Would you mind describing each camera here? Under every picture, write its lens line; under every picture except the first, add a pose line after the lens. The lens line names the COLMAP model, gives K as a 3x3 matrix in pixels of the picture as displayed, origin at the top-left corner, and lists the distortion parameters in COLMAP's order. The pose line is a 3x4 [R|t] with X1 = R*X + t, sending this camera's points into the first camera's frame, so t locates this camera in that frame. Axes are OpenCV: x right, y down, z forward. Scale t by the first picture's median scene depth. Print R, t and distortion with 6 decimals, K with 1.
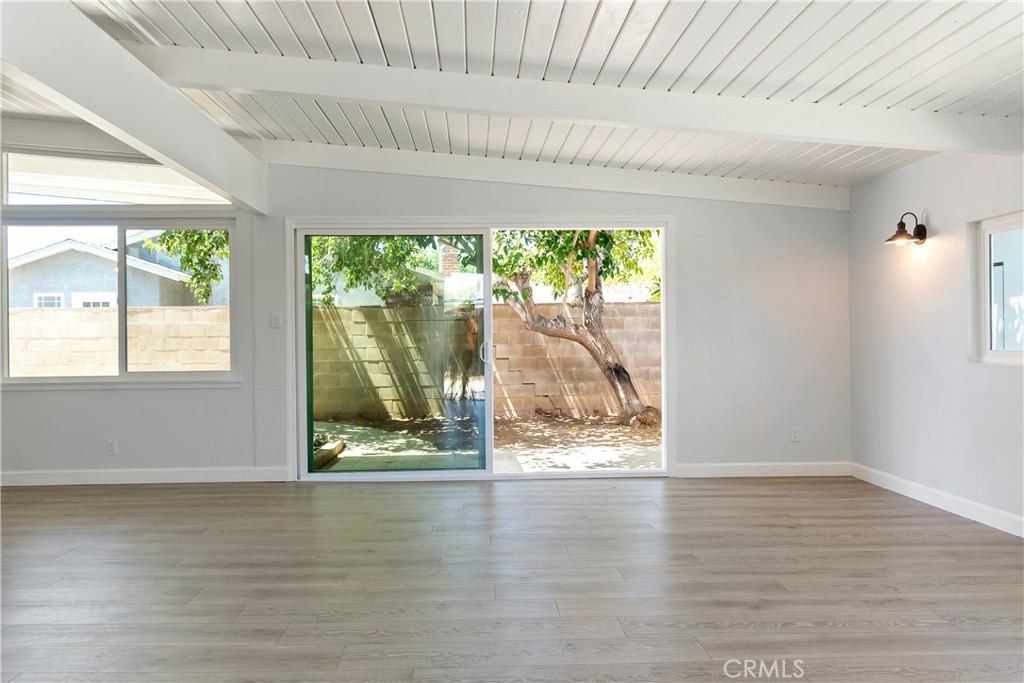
lens RADIAL K [[675.4, 0, 511.1], [0, 675.4, 340.7], [0, 0, 1]] dist [-0.005449, -0.000761]
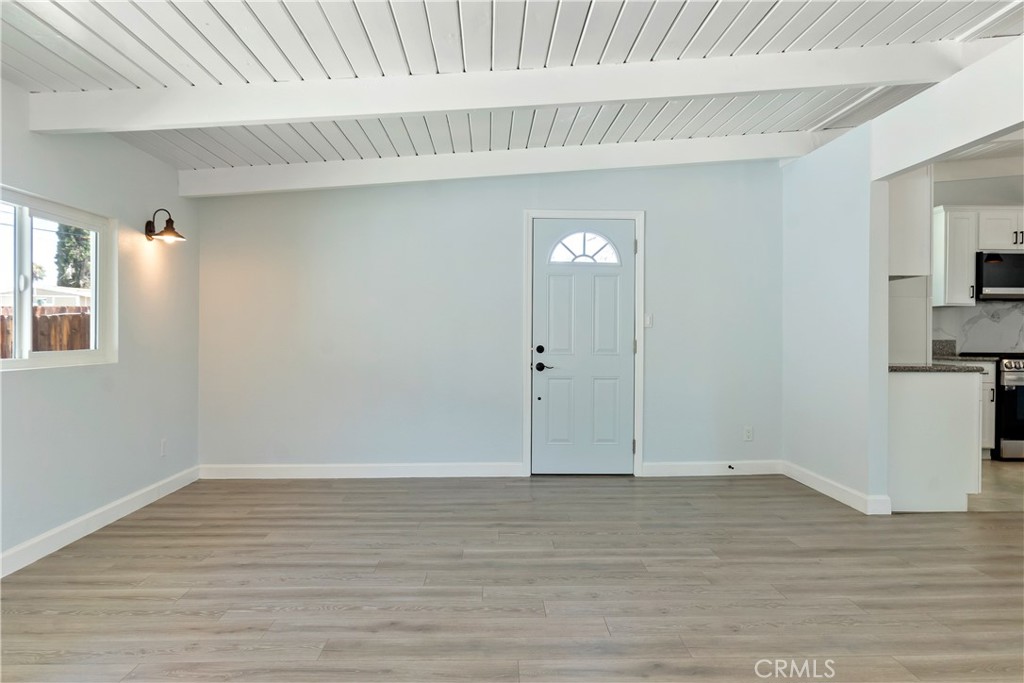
lens RADIAL K [[746.0, 0, 508.8], [0, 746.0, 340.9], [0, 0, 1]] dist [-0.000041, 0.002785]
pose [[-0.999432, 0.003386, 0.033523, 0.166329], [0.003673, 0.999957, 0.008514, -0.005229], [-0.033492, 0.008632, -0.999402, 2.006429]]
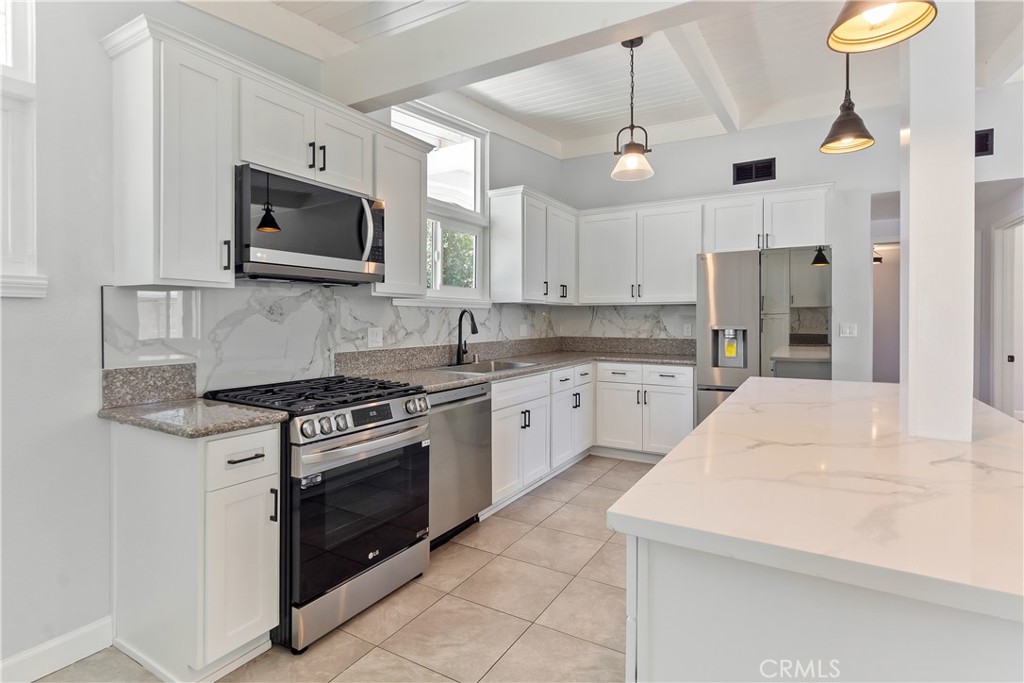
lens RADIAL K [[509.0, 0, 508.6], [0, 509.0, 319.1], [0, 0, 1]] dist [0.000891, 0.000740]
pose [[-0.552120, 0.010319, -0.833701, -0.933364], [0.002619, 0.999940, 0.010642, -0.058522], [0.833760, 0.003692, -0.552114, 0.164860]]
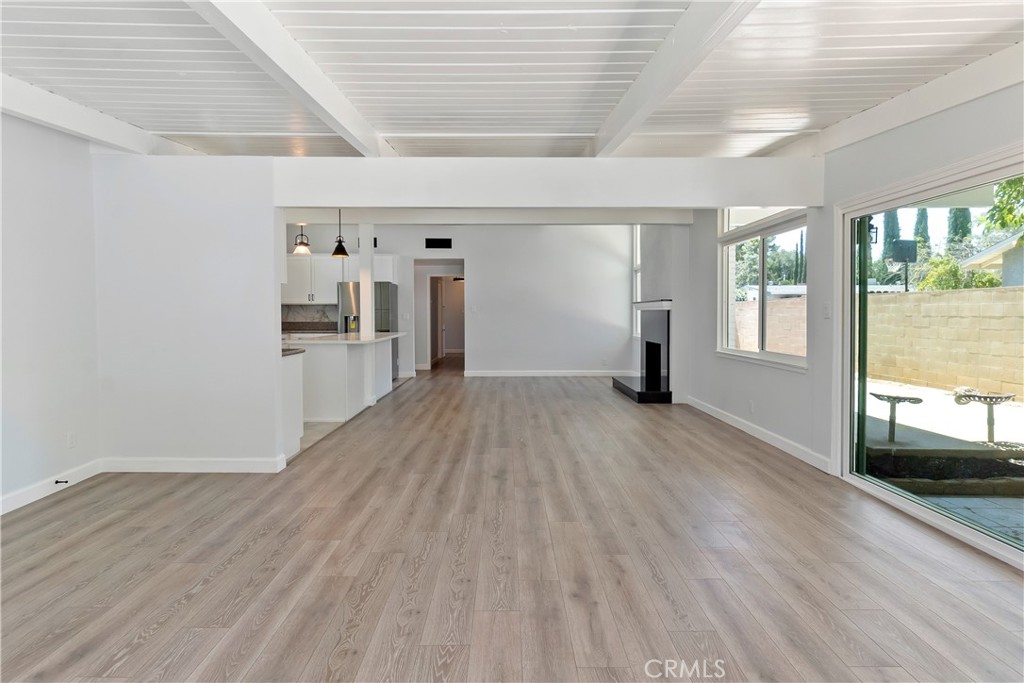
lens RADIAL K [[533.9, 0, 502.9], [0, 533.9, 315.7], [0, 0, 1]] dist [-0.004600, -0.000488]
pose [[-0.058423, 0.015192, -0.998176, 0.855415], [-0.001916, 0.999881, 0.015330, -0.061142], [0.998290, 0.002808, -0.058387, 1.045134]]
